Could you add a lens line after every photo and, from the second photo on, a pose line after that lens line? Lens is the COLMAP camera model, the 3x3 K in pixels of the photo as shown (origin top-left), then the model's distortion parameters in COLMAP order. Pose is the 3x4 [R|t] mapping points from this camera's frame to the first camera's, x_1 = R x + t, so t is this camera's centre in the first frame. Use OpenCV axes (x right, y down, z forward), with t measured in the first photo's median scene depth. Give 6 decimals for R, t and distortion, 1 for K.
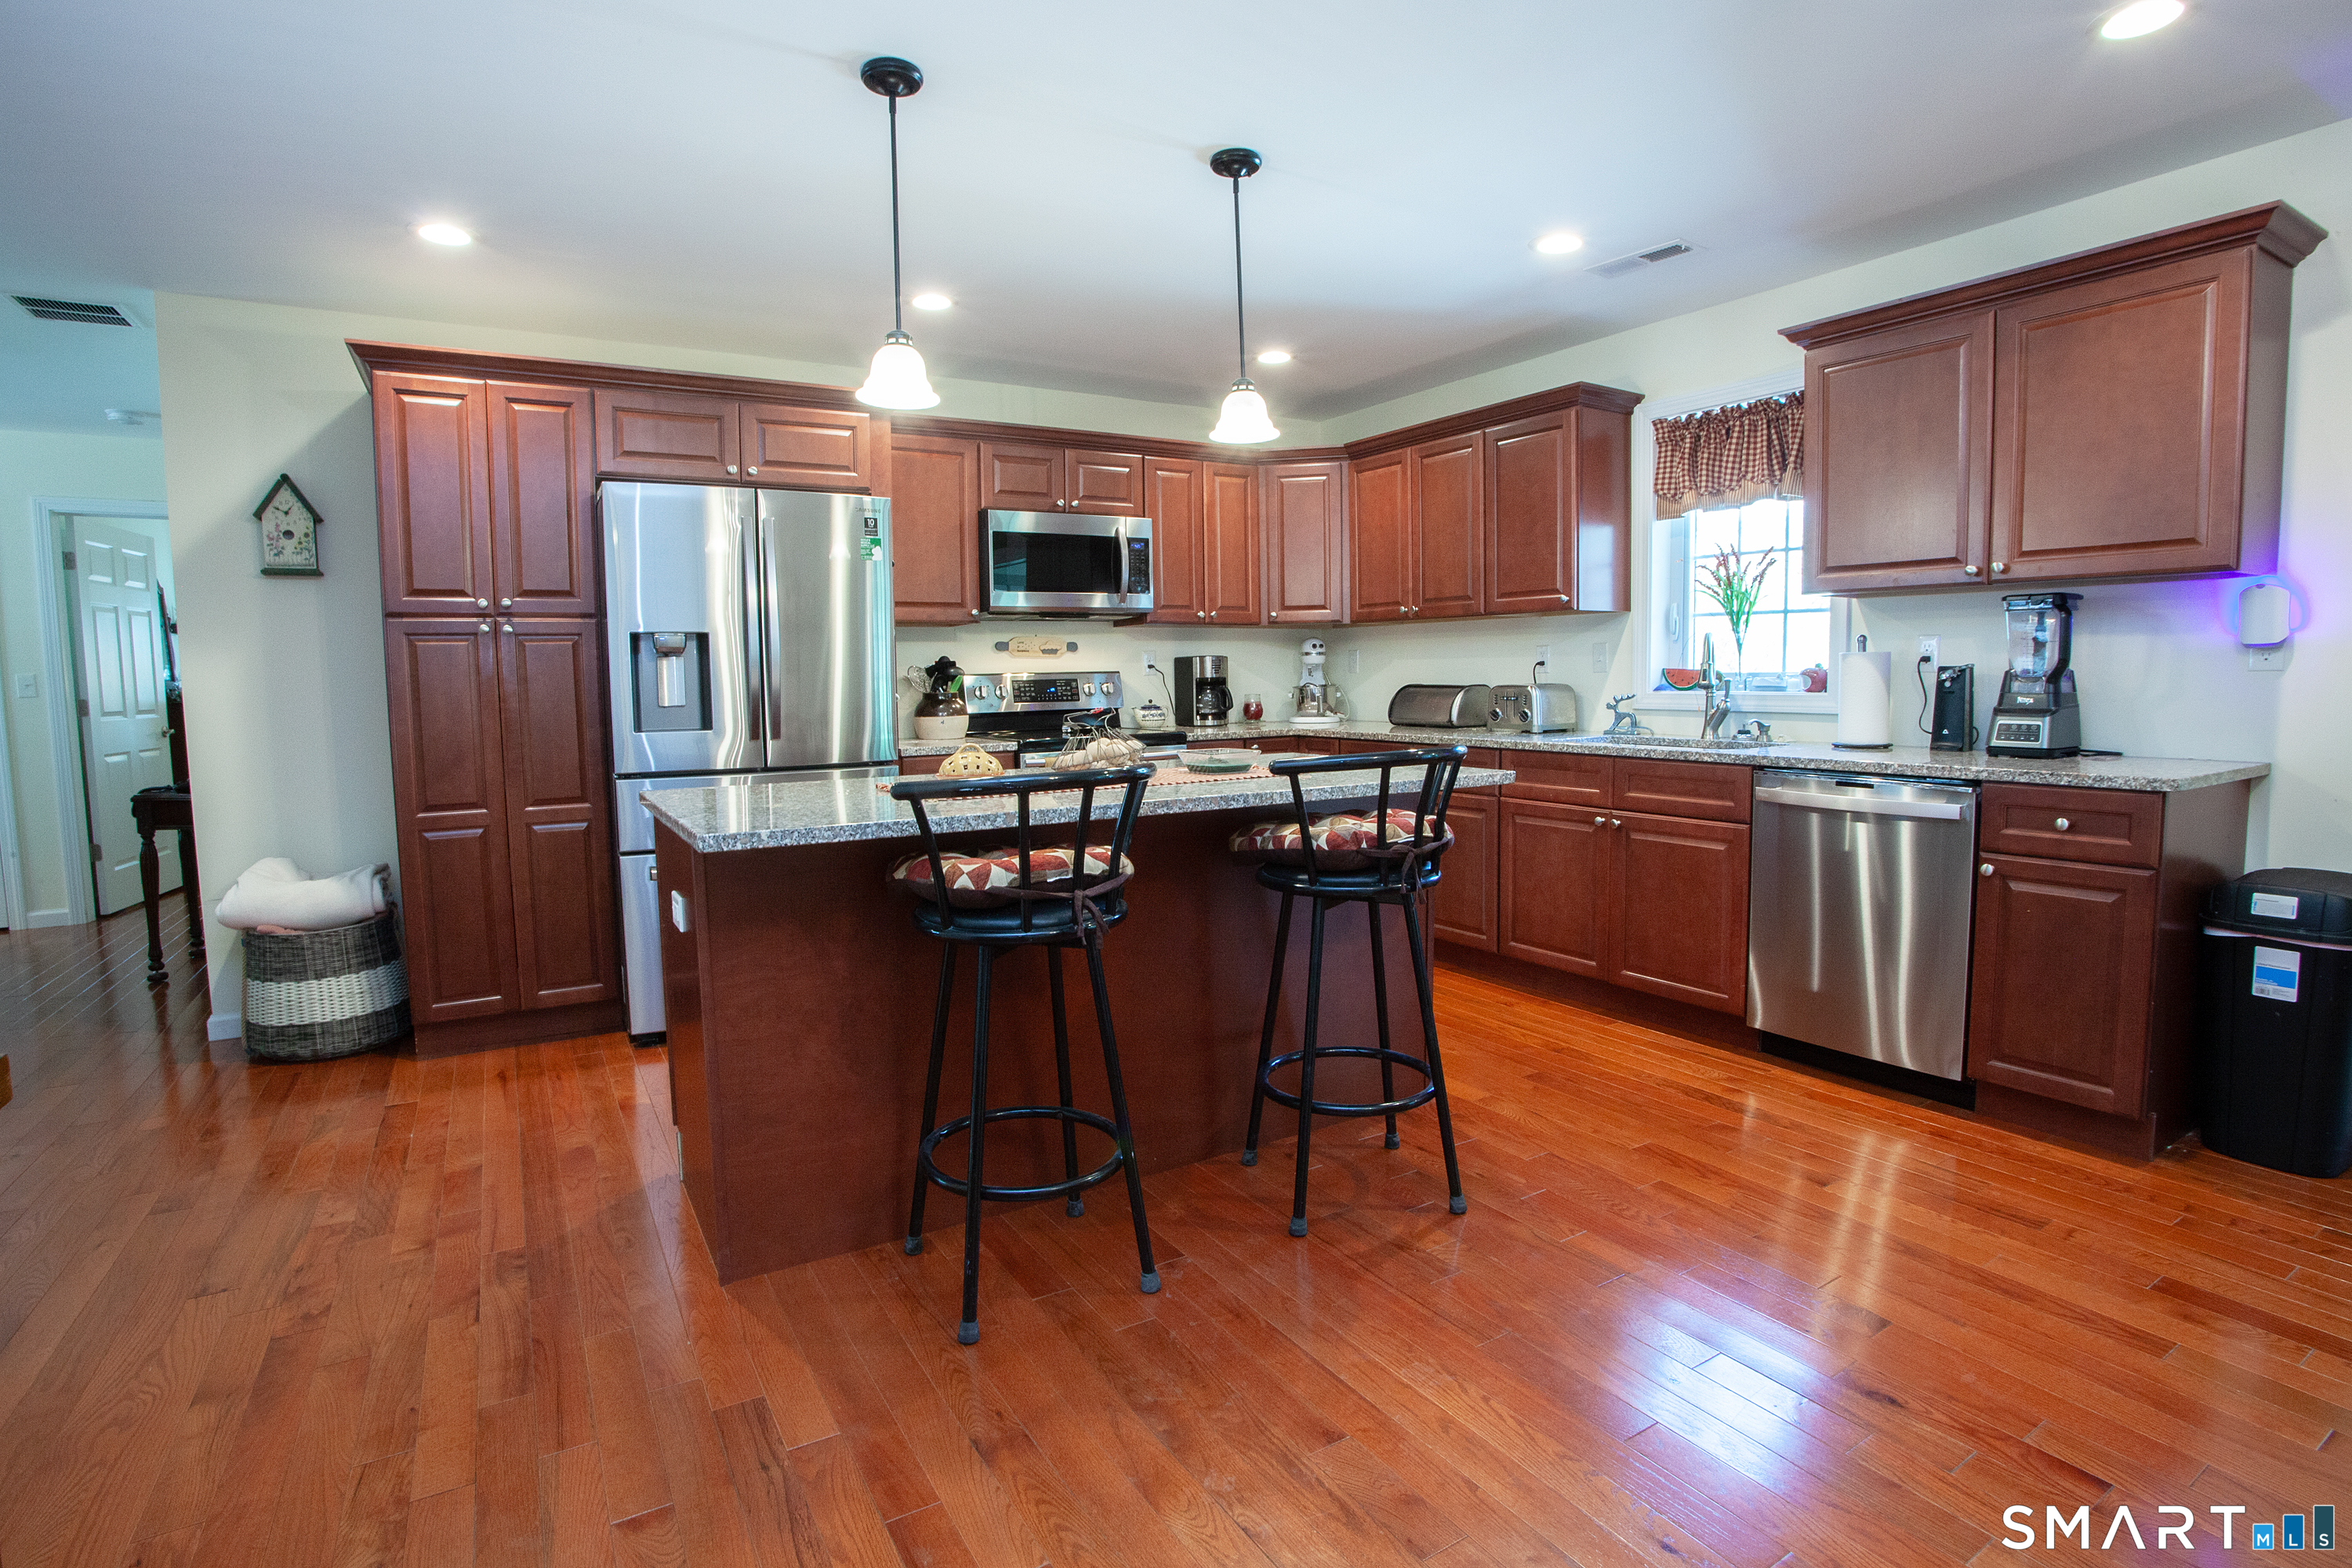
lens RADIAL K [[1151.6, 0, 1180.2], [0, 1151.6, 775.9], [0, 0, 1]] dist [-0.100156, 0.044258]
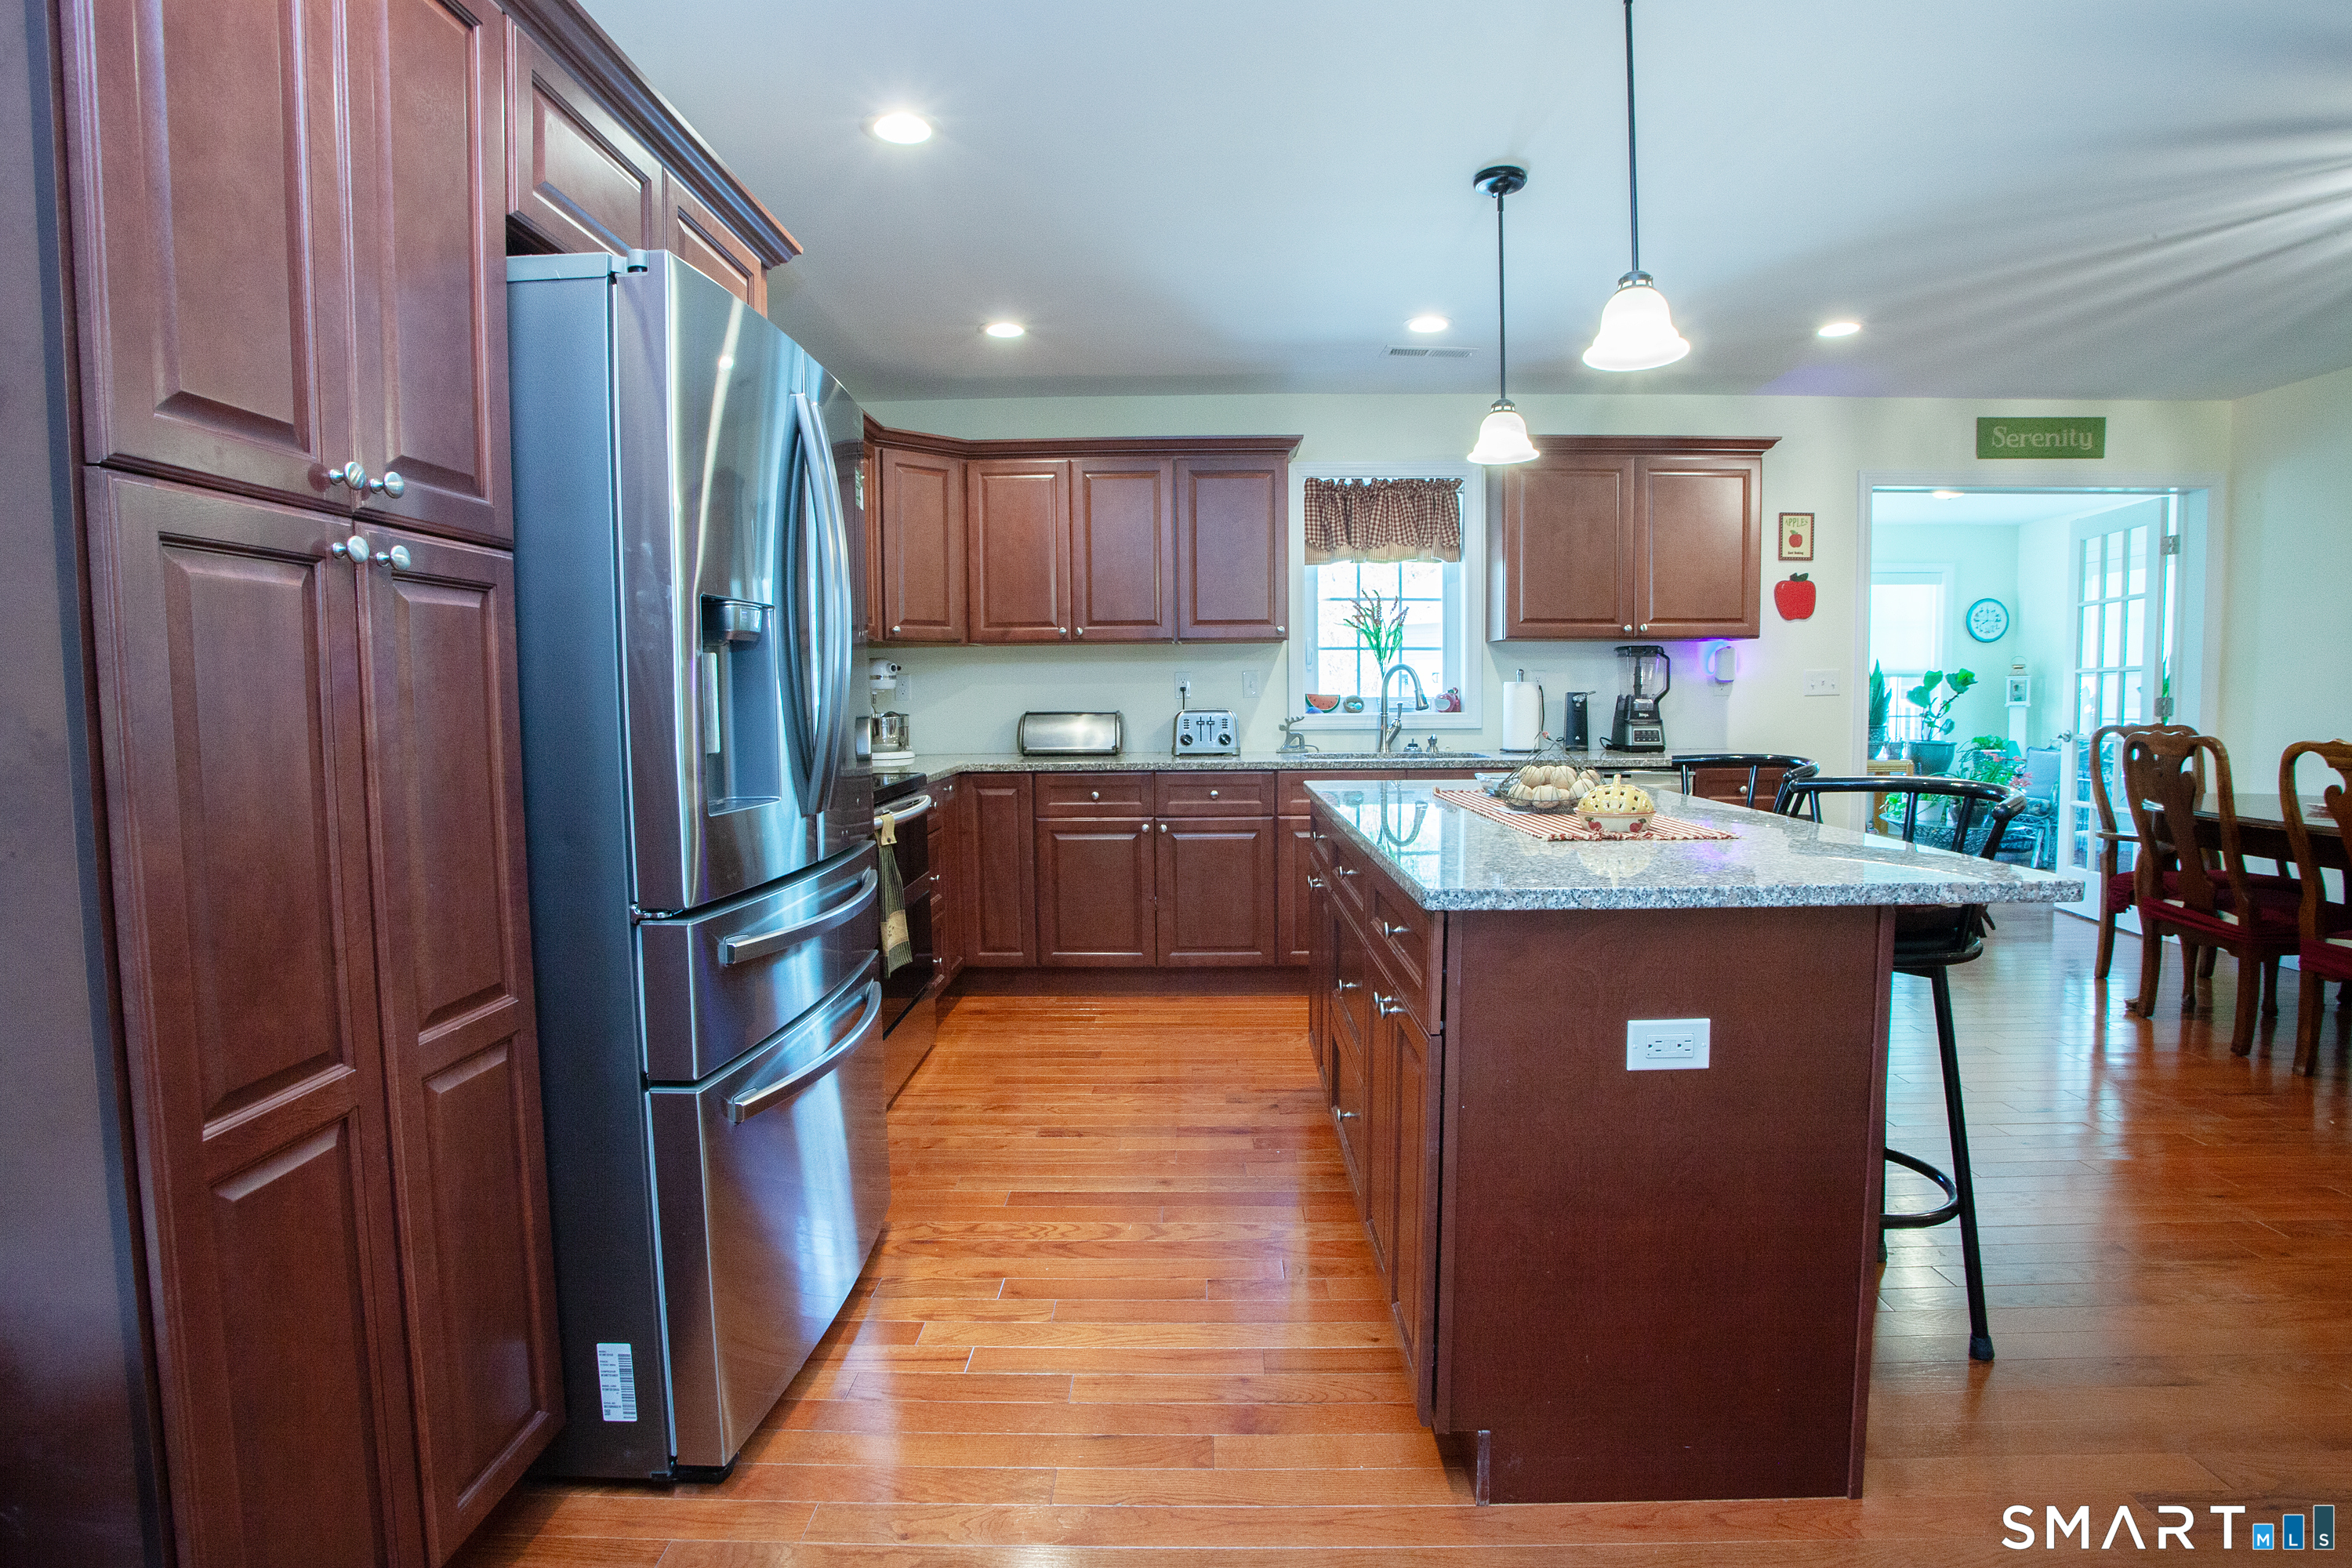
lens RADIAL K [[1151.6, 0, 1180.2], [0, 1151.6, 775.9], [0, 0, 1]] dist [-0.100156, 0.044258]
pose [[0.538219, -0.052318, 0.841179, -0.724282], [0.075311, 0.997064, 0.013827, -0.043598], [-0.839433, 0.055908, 0.540579, 0.554848]]
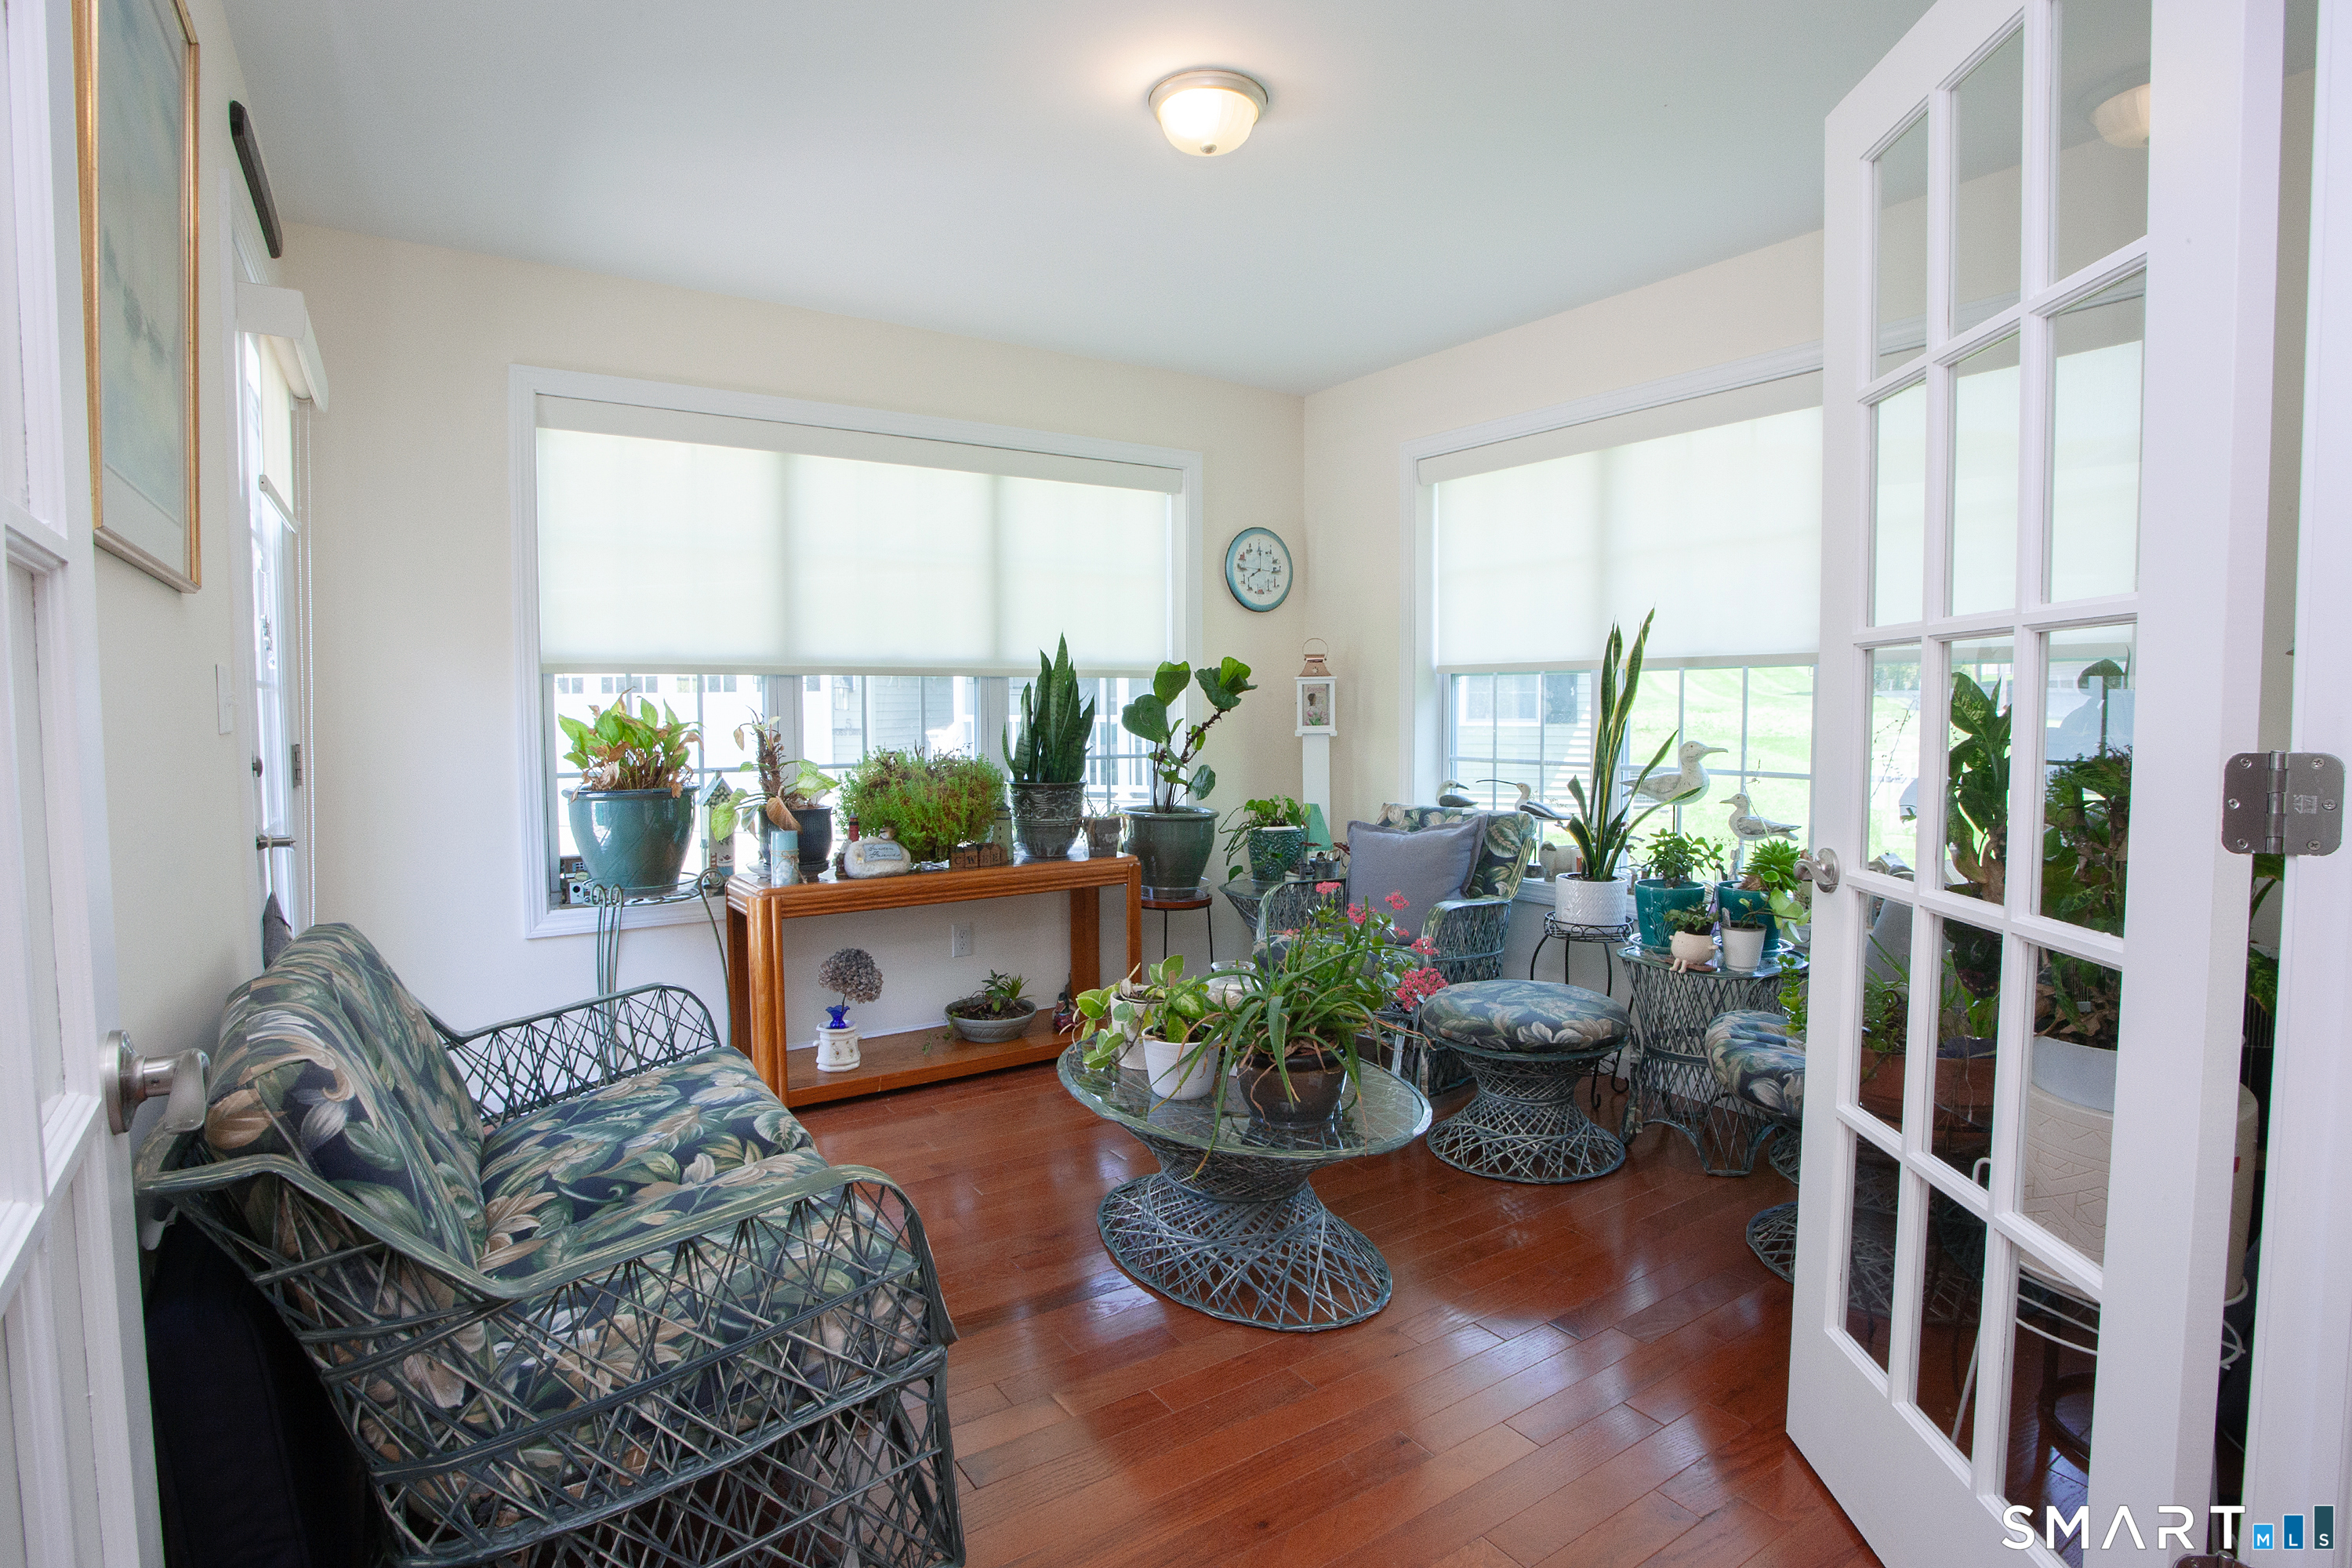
lens RADIAL K [[1165.5, 0, 1183.5], [0, 1165.5, 775.8], [0, 0, 1]] dist [-0.098282, 0.045870]
pose [[-0.045346, -0.053497, 0.997538, 0.829448], [0.087306, 0.994532, 0.057304, -0.065045], [-0.995149, 0.089690, -0.040428, 0.520956]]
